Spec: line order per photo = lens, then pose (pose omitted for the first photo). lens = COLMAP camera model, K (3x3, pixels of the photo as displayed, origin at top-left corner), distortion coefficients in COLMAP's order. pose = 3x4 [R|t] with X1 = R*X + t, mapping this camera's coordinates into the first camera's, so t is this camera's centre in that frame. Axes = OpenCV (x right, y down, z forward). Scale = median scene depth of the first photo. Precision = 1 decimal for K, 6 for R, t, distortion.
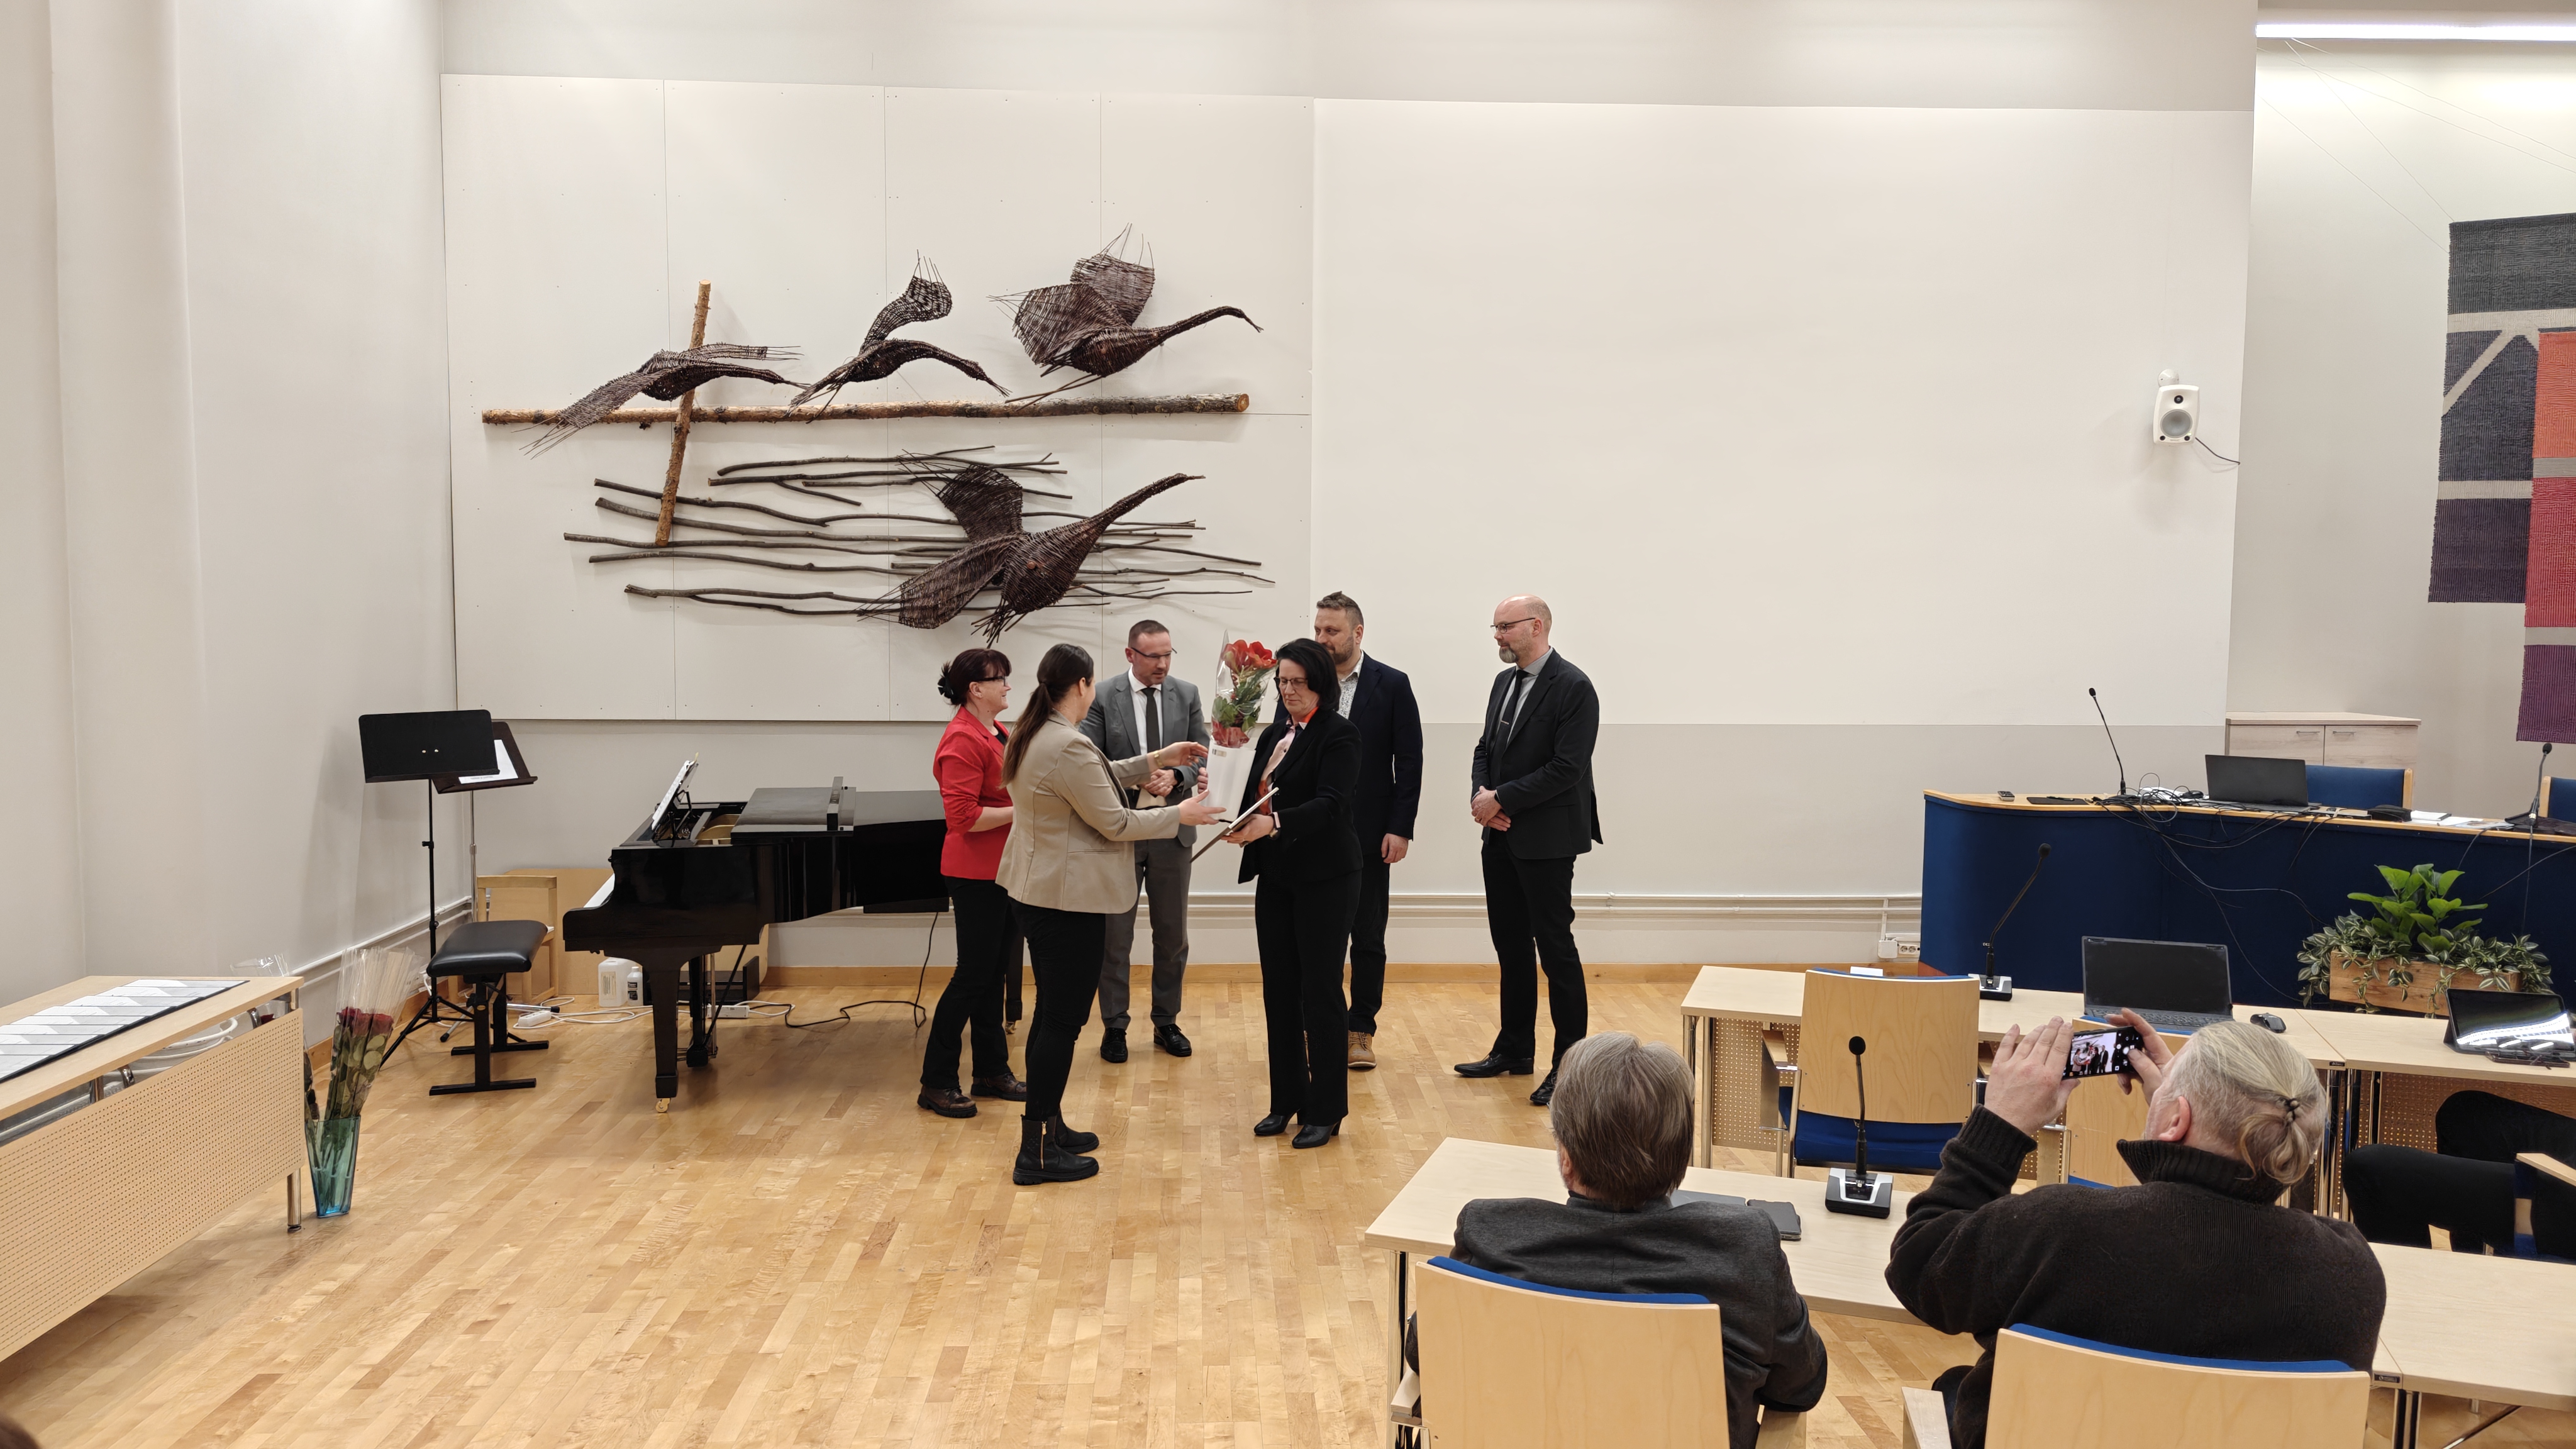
lens RADIAL K [[1777.6, 0, 1283.0], [0, 1777.6, 720.7], [0, 0, 1]] dist [0.049380, -0.054614]
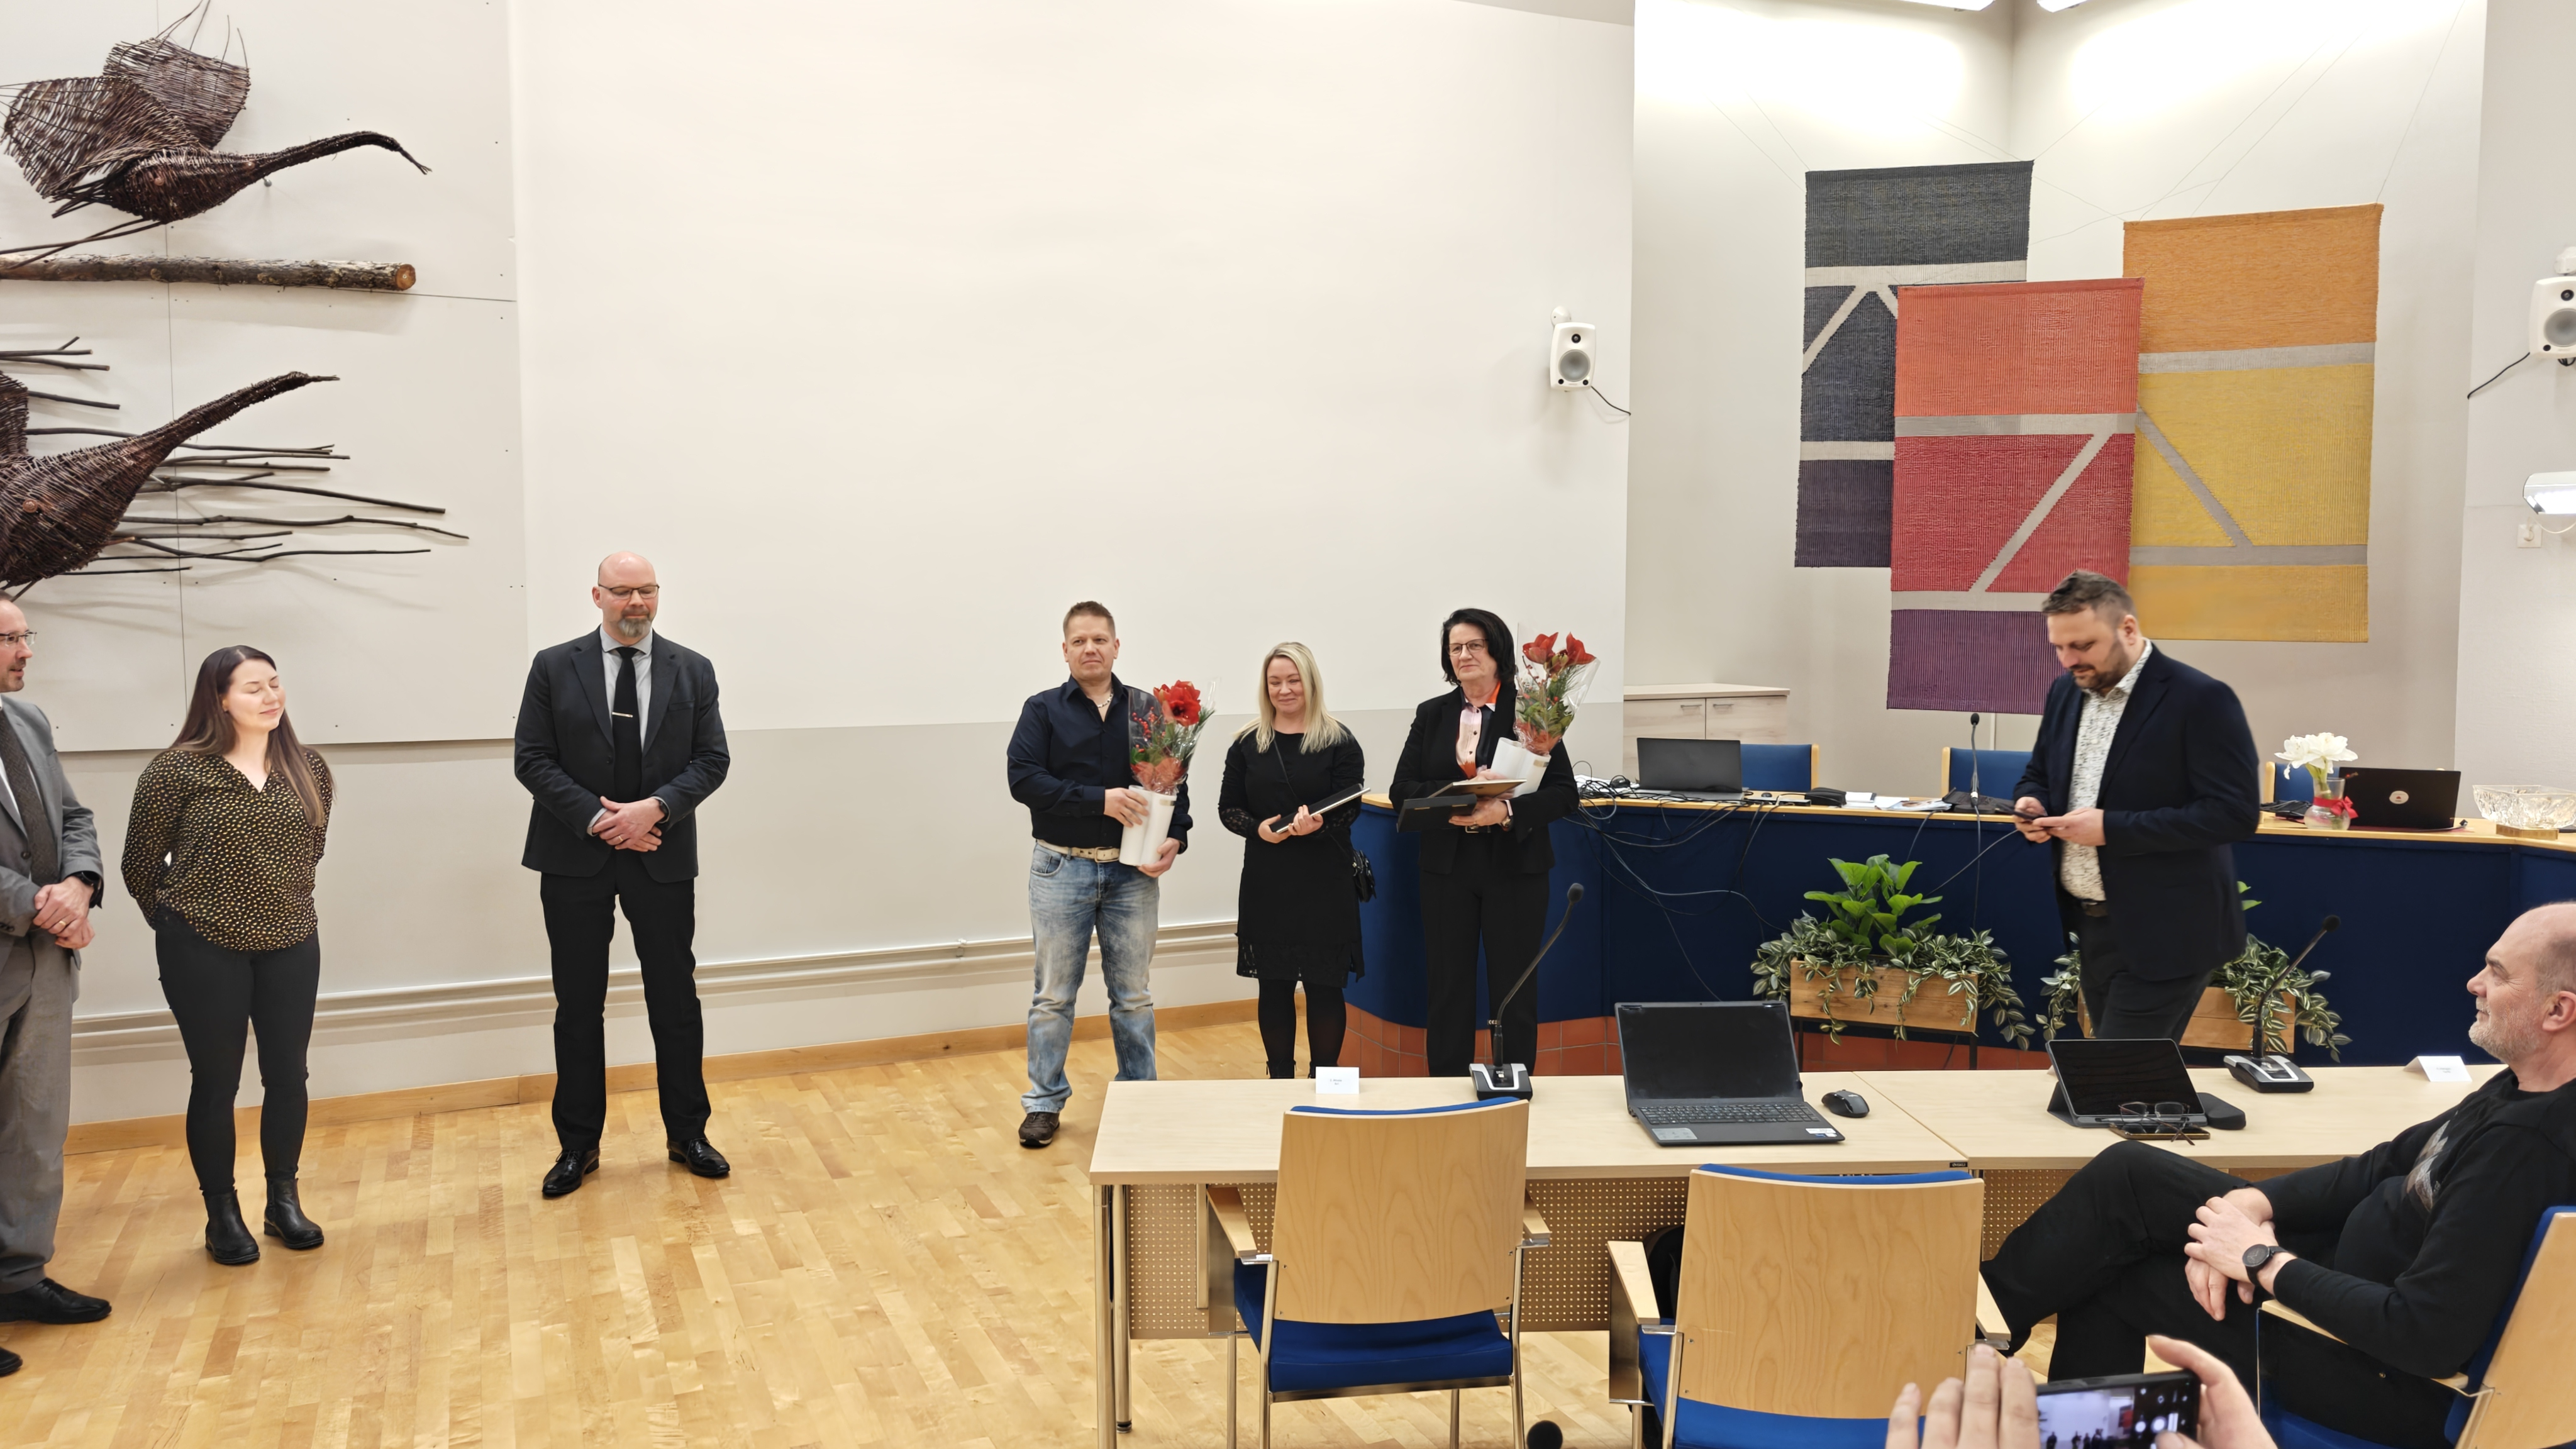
lens RADIAL K [[1776.8, 0, 1295.8], [0, 1776.8, 719.7], [0, 0, 1]] dist [0.050115, -0.060181]
pose [[0.929156, -0.033763, 0.368142, 0.036970], [0.030879, 0.999429, 0.013724, -0.006235], [-0.368396, -0.001384, 0.929668, 0.229593]]
